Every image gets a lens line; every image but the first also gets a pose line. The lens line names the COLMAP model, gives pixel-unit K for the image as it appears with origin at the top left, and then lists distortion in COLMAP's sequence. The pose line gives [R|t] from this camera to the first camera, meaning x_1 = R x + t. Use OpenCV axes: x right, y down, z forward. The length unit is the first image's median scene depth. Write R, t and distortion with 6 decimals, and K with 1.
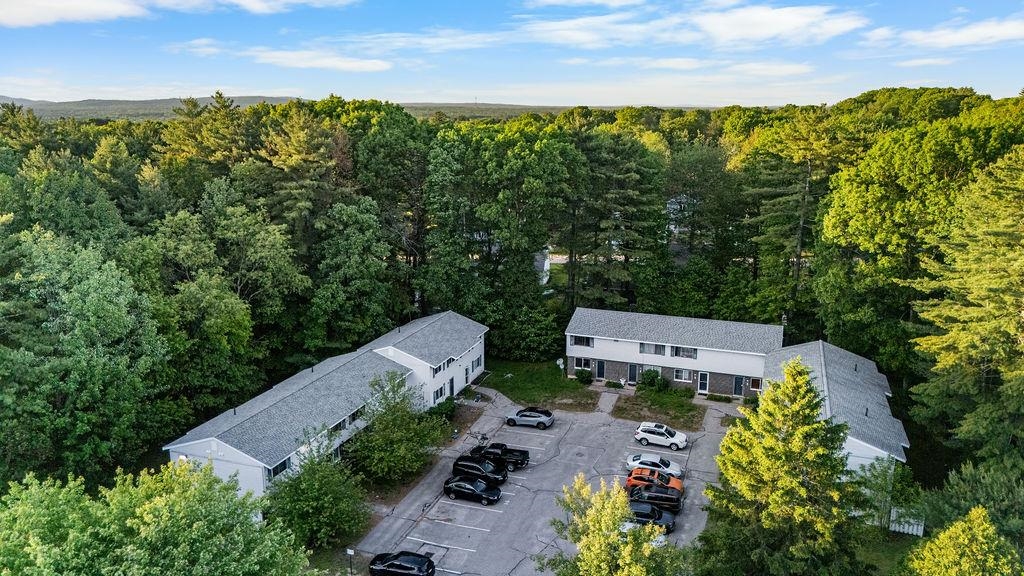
lens RADIAL K [[732.0, 0, 499.4], [0, 732.0, 312.6], [0, 0, 1]] dist [0.055616, -0.000831]
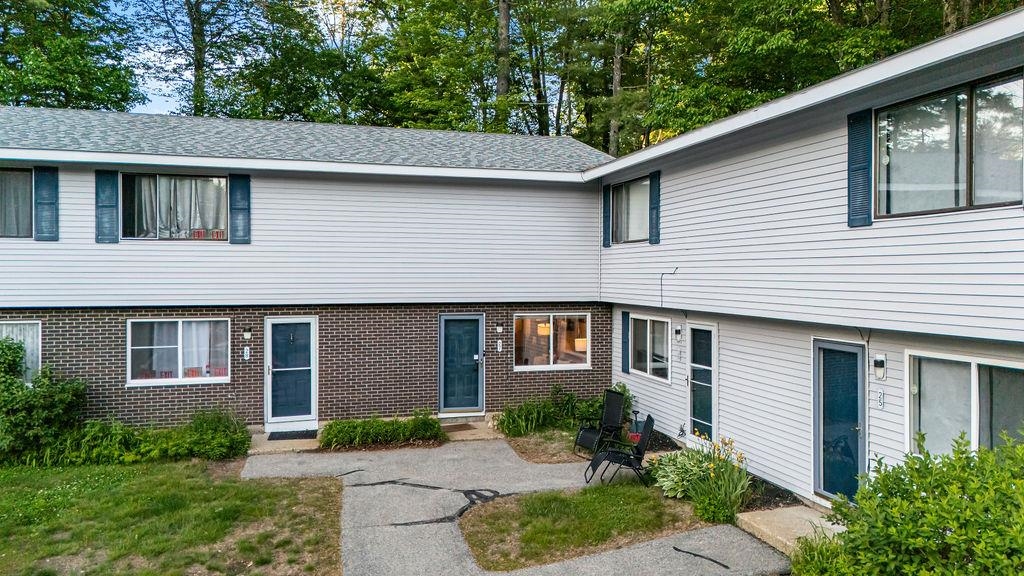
lens RADIAL K [[762.4, 0, 517.5], [0, 762.4, 282.7], [0, 0, 1]] dist [0.026318, -0.007457]
pose [[0.805679, -0.002810, 0.592346, 0.206908], [0.151632, 0.967649, -0.201652, 0.121529], [-0.572616, 0.252285, 0.780040, 0.804704]]
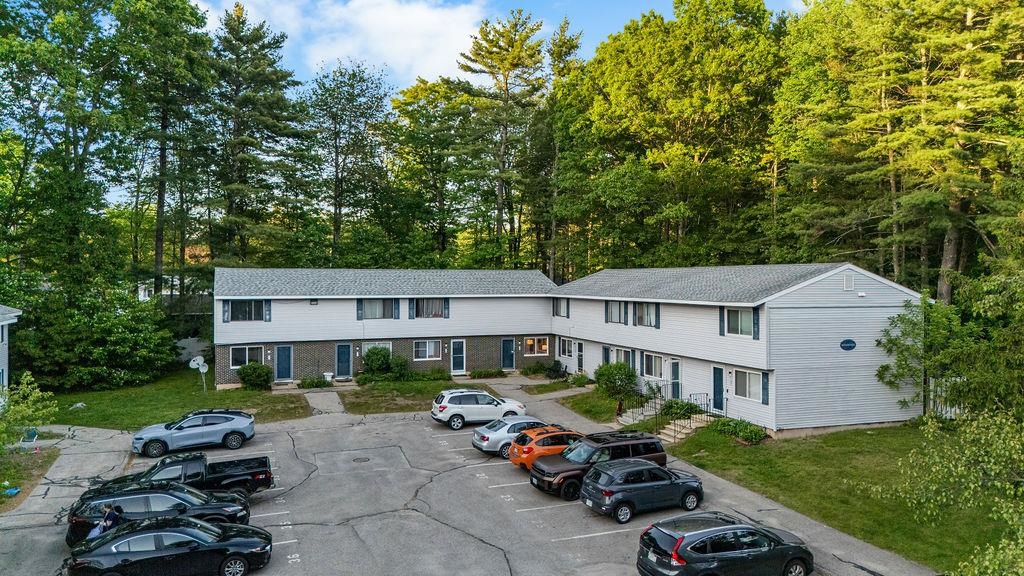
lens RADIAL K [[762.4, 0, 517.5], [0, 762.4, 282.7], [0, 0, 1]] dist [0.026318, -0.007457]
pose [[0.746394, 0.000057, 0.665504, -0.116499], [0.171435, 0.966235, -0.192356, 0.167632], [-0.643044, 0.257664, 0.721182, 0.483538]]
